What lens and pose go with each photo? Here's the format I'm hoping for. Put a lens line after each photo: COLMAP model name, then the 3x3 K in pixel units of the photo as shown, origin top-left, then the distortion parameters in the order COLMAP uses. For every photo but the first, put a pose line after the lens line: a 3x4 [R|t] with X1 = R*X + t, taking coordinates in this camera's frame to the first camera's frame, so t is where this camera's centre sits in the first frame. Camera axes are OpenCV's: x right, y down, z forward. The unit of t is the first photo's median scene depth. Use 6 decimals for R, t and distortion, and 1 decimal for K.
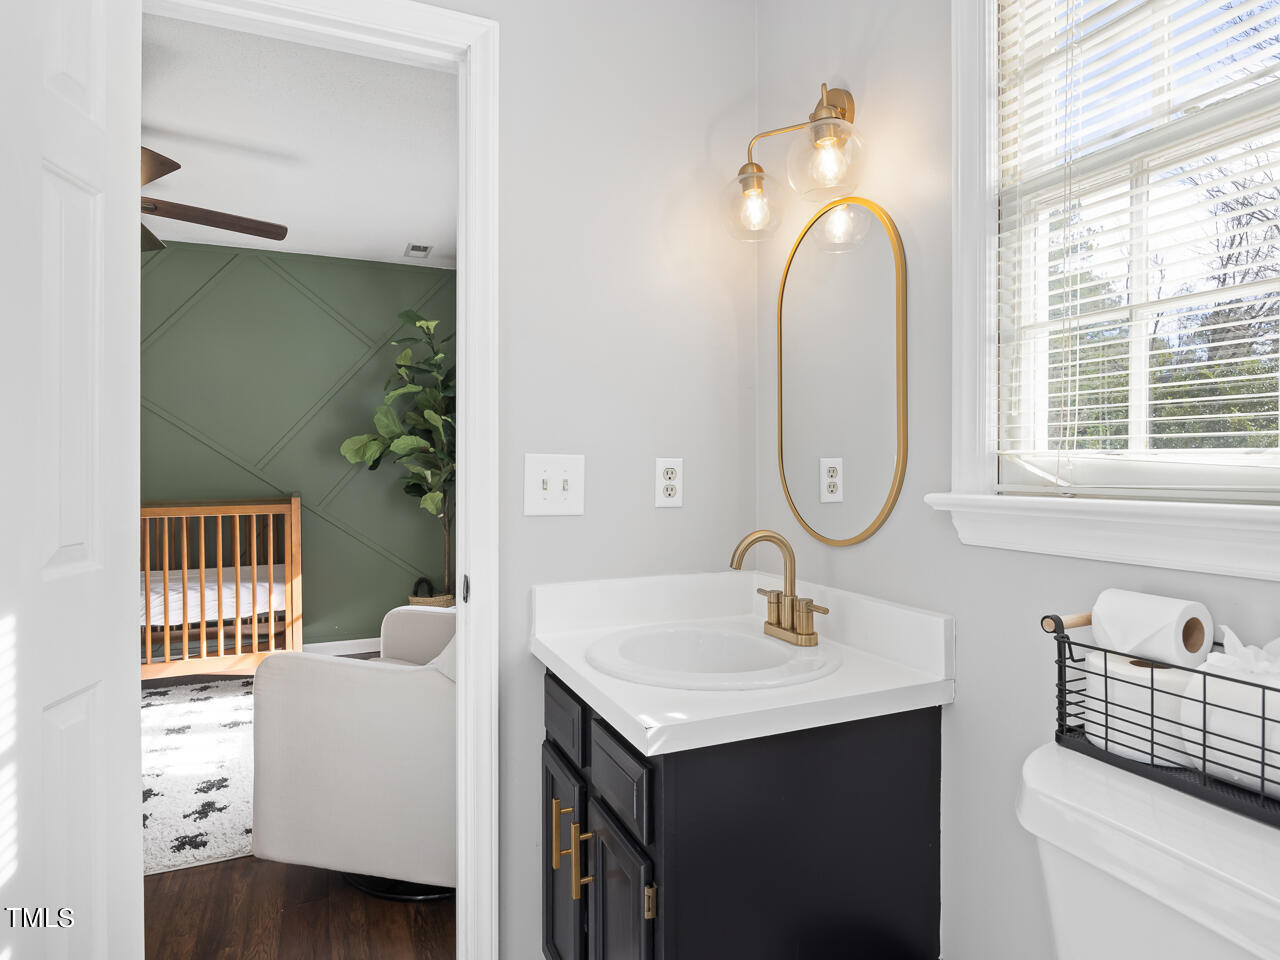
lens RADIAL K [[732.6, 0, 640.0], [0, 732.6, 479.2], [0, 0, 1]] dist [-0.000953, 0.000805]
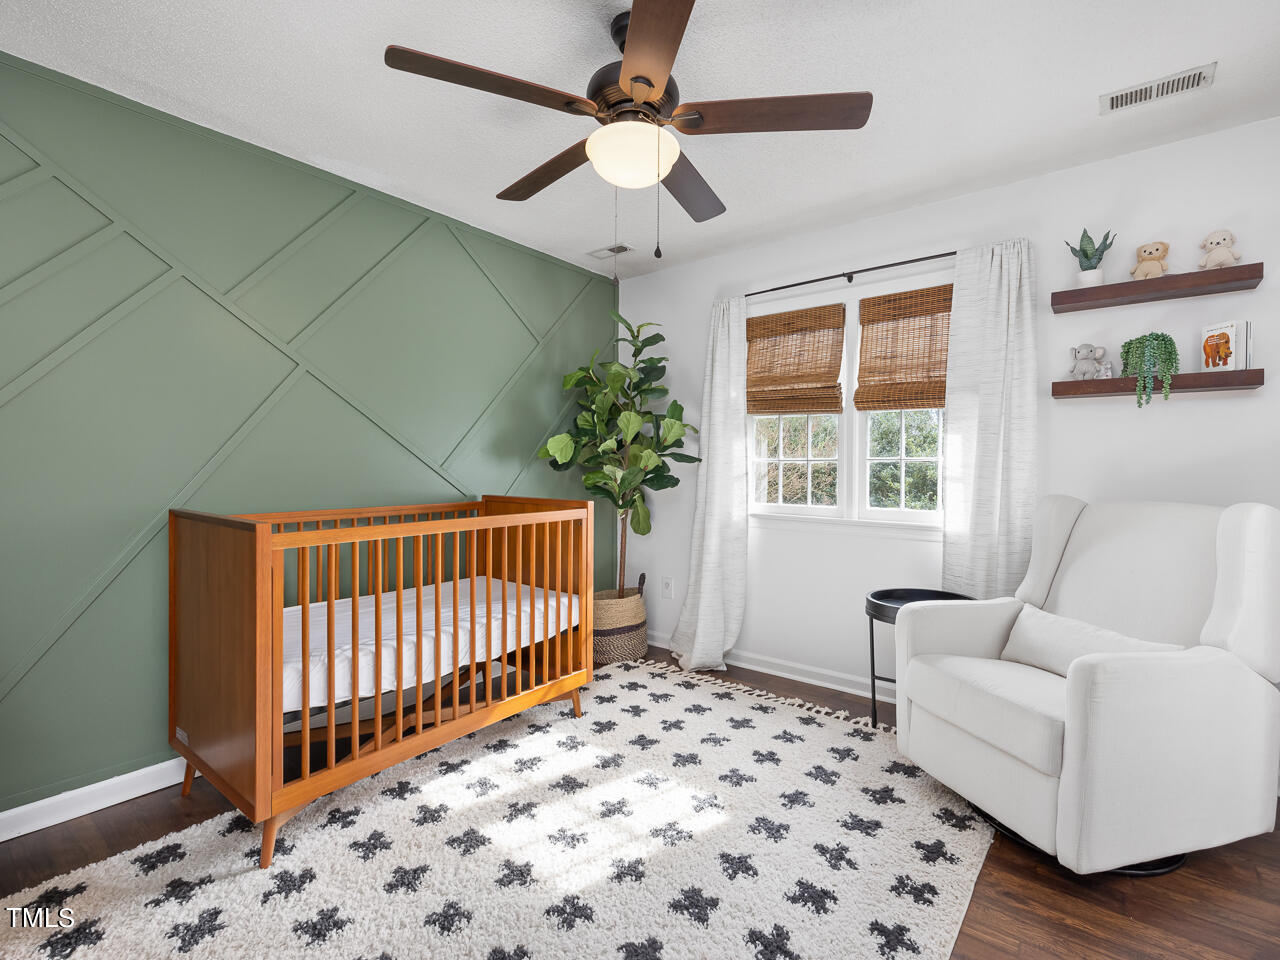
lens RADIAL K [[589.5, 0, 639.8], [0, 589.5, 475.6], [0, 0, 1]] dist [0.003289, 0.000328]
pose [[0.876829, 0.002568, 0.480796, -0.774136], [0.000951, 0.999975, -0.007075, -0.000256], [-0.480802, 0.006660, 0.876804, 0.328910]]
